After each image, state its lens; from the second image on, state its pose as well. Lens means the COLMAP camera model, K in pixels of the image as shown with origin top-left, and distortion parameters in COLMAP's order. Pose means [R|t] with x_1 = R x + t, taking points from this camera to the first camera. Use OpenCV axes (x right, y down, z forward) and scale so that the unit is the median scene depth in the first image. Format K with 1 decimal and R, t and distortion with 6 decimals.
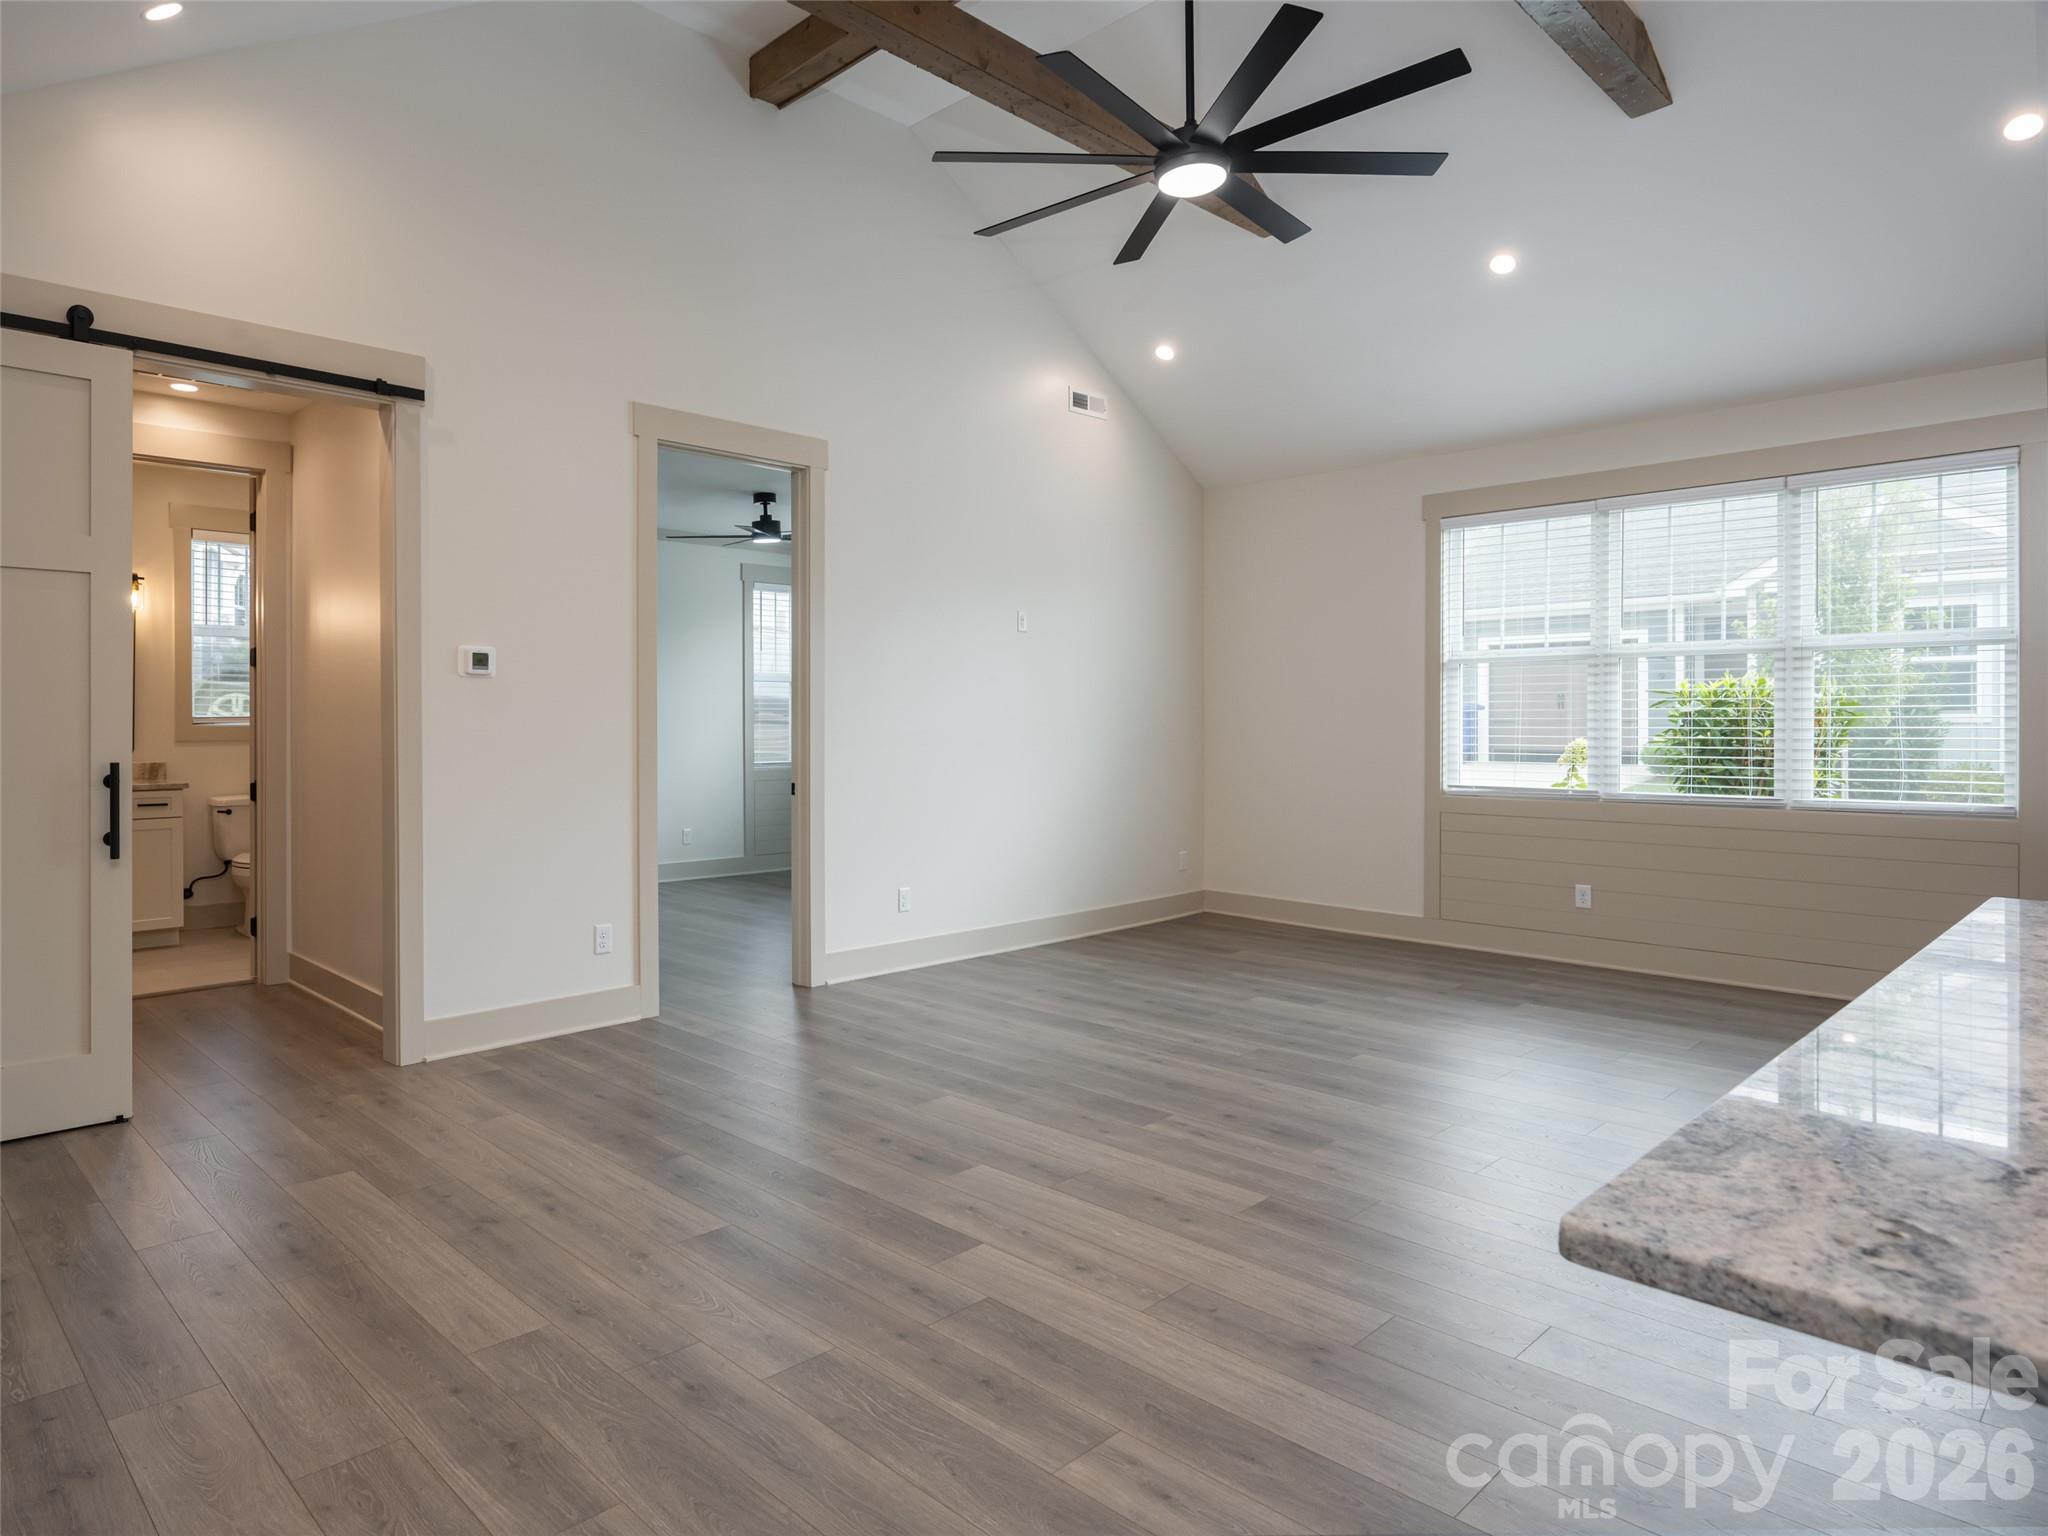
lens RADIAL K [[1223.2, 0, 915.3], [0, 1223.2, 720.9], [0, 0, 1]] dist [0.001988, -0.002398]
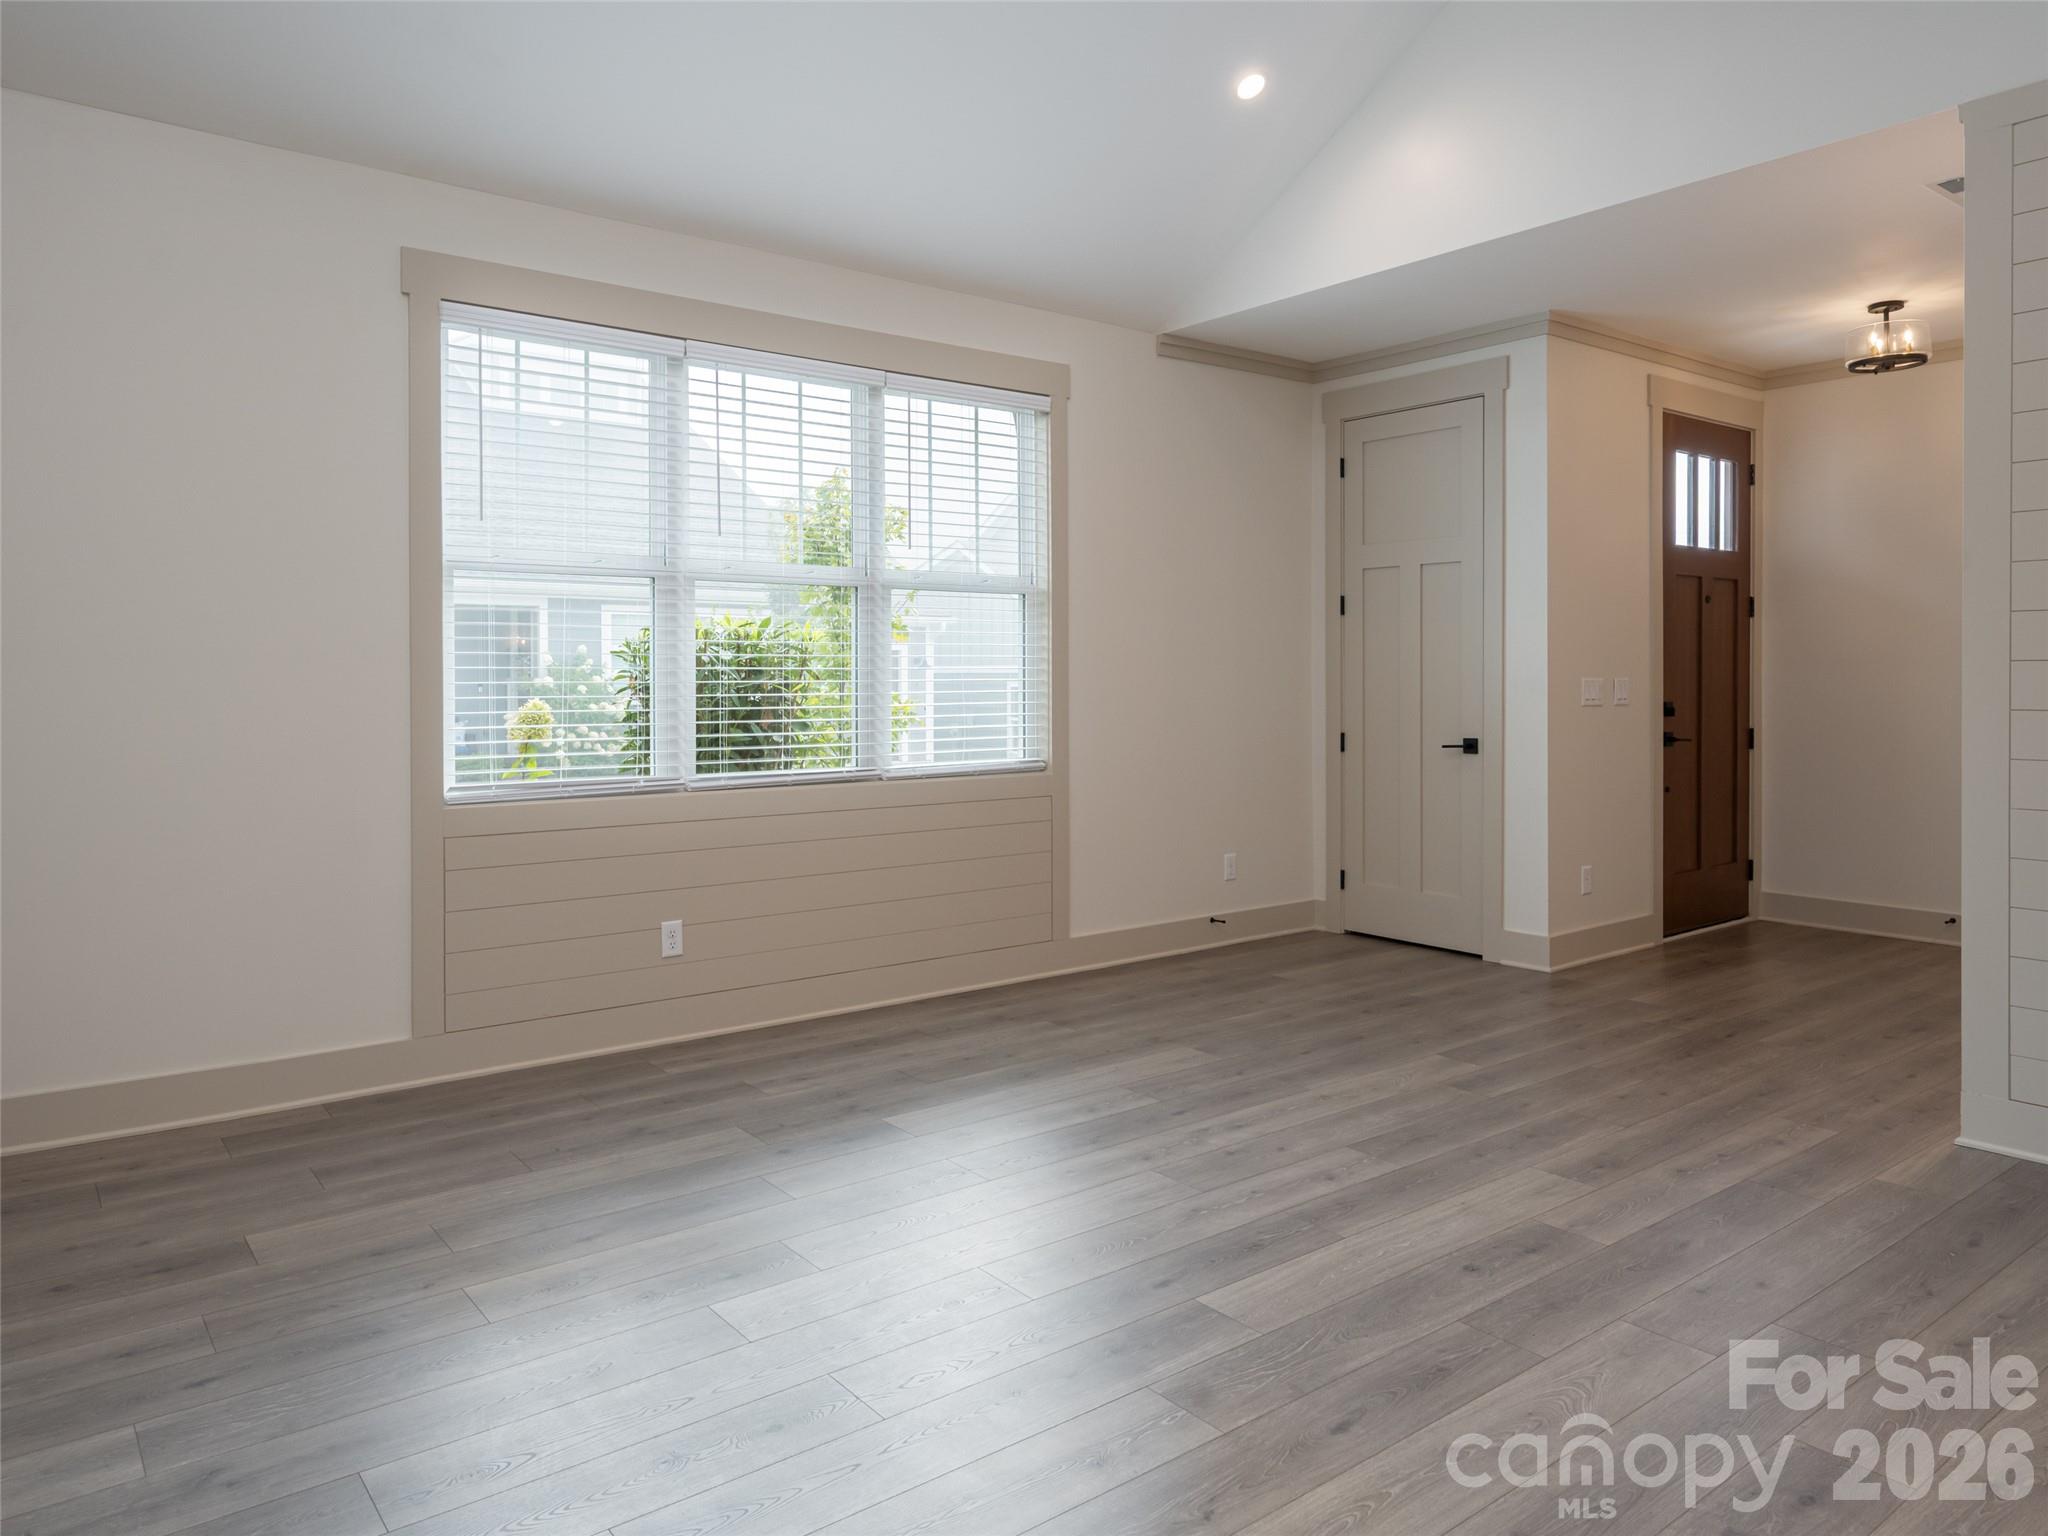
lens RADIAL K [[1359.4, 0, 1032.4], [0, 1359.4, 692.0], [0, 0, 1]] dist [0.023160, -0.003823]
pose [[0.085846, -0.011239, 0.996245, -0.238272], [-0.002680, 0.999930, 0.011511, 0.002366], [-0.996305, -0.003658, 0.085810, 1.047387]]
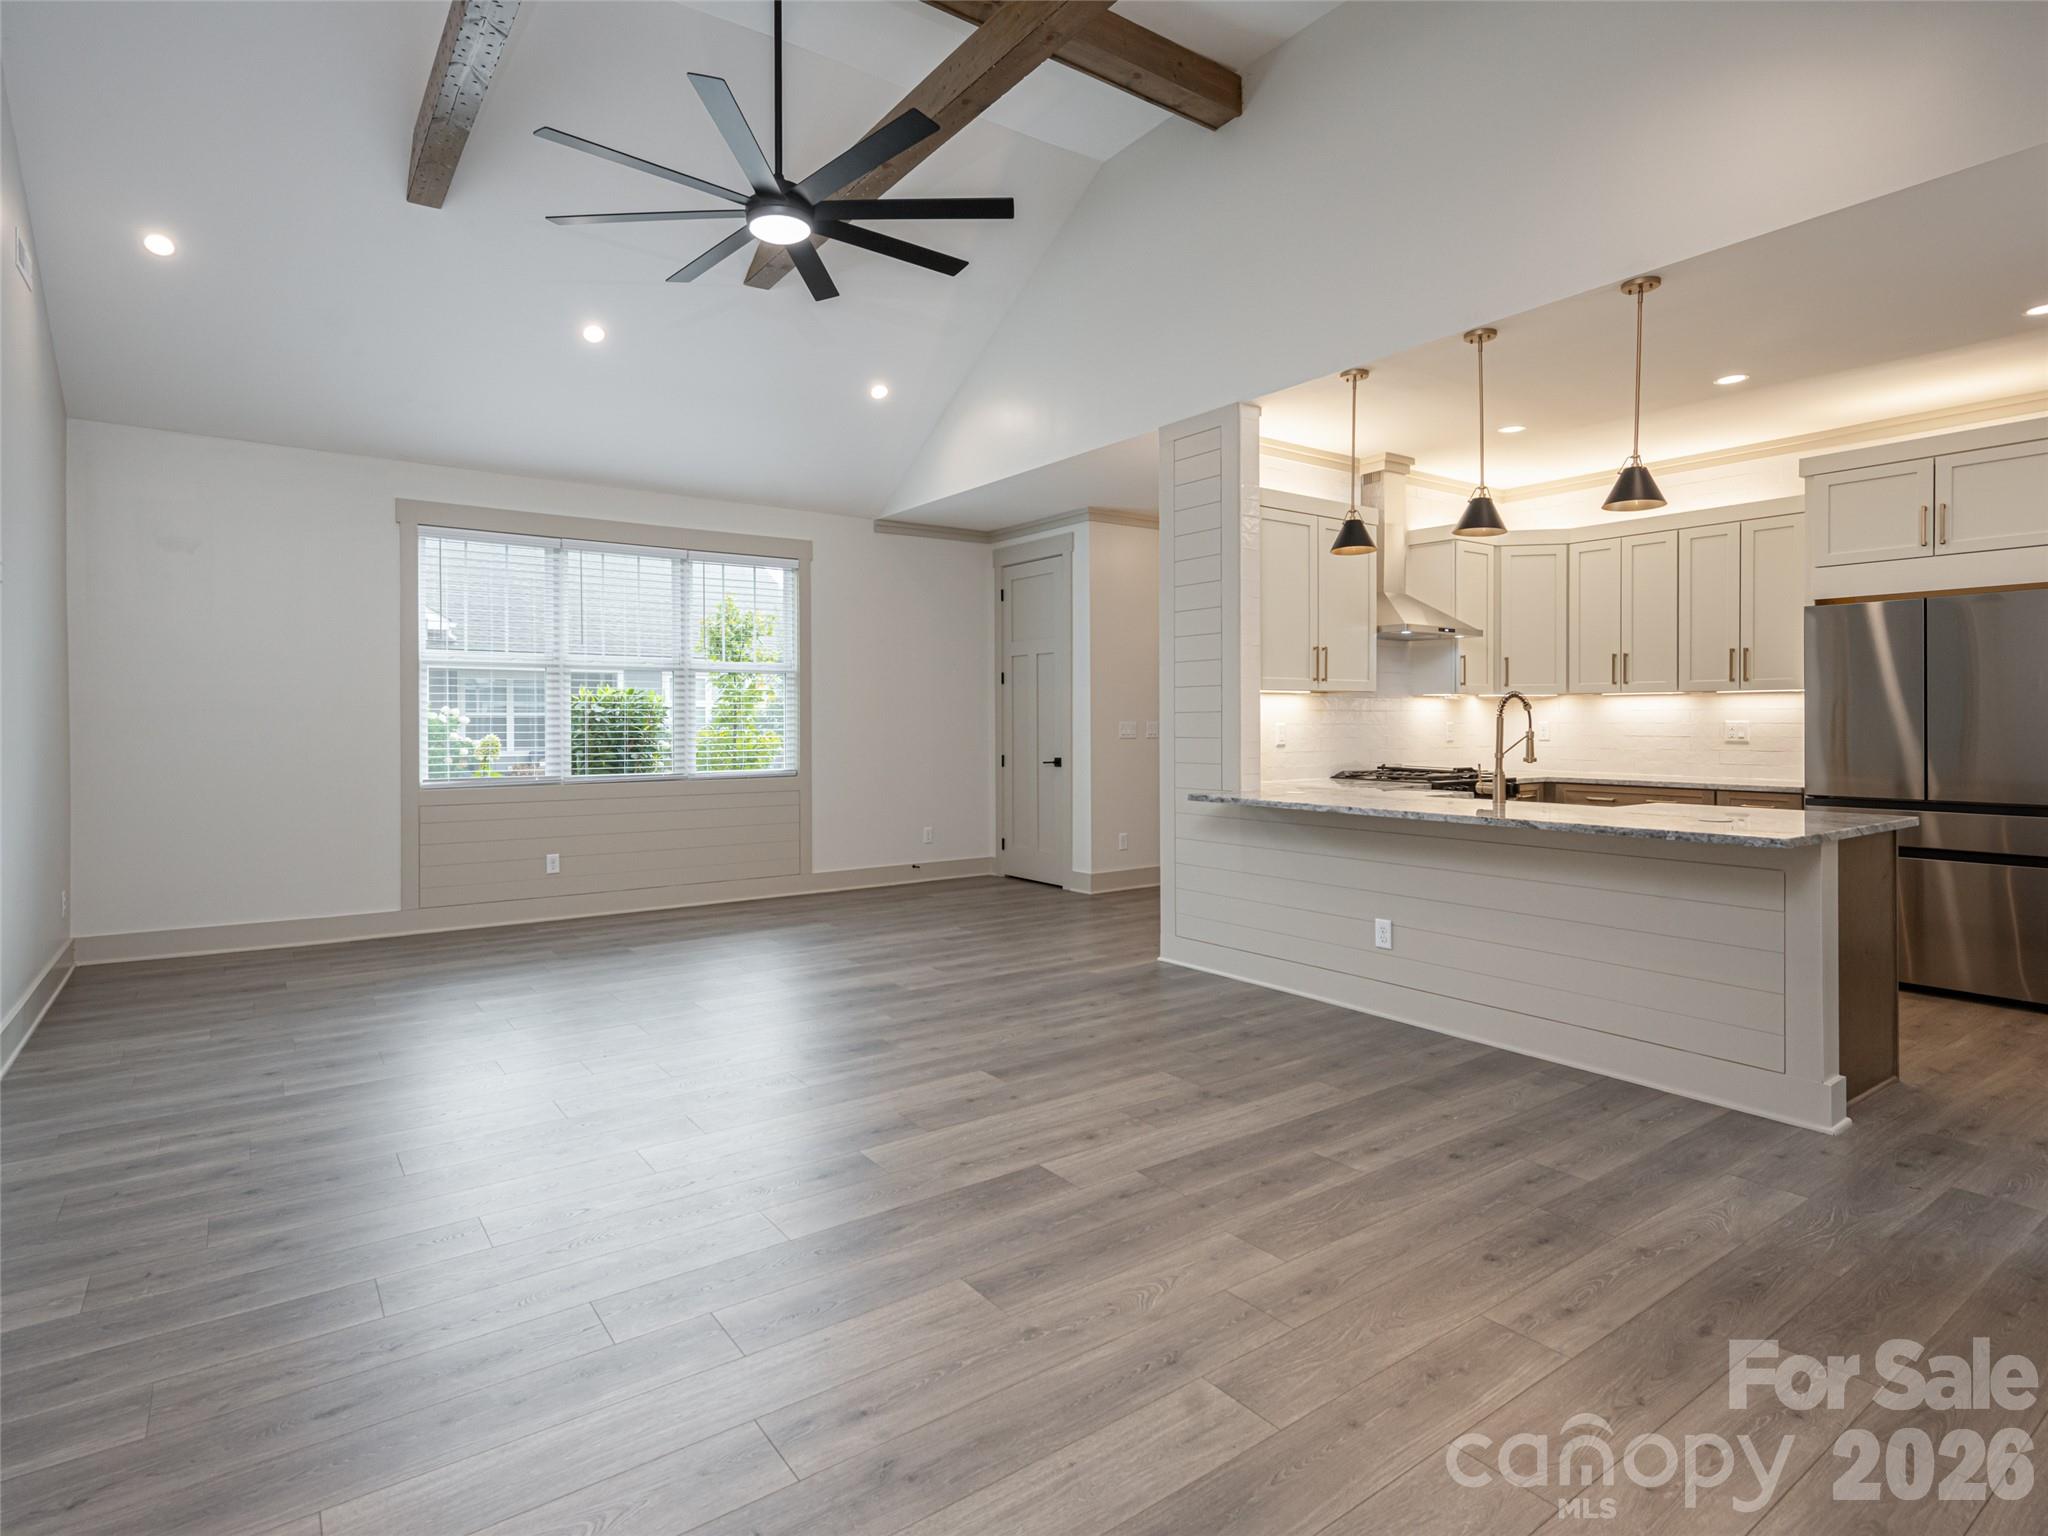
lens RADIAL K [[1054.2, 0, 1011.5], [0, 1054.2, 726.0], [0, 0, 1]] dist [0.008818, -0.004404]
pose [[0.129016, -0.003203, 0.991637, -0.611962], [-0.000809, 0.999994, 0.003336, 0.004018], [-0.991642, -0.001233, 0.129013, 0.582659]]
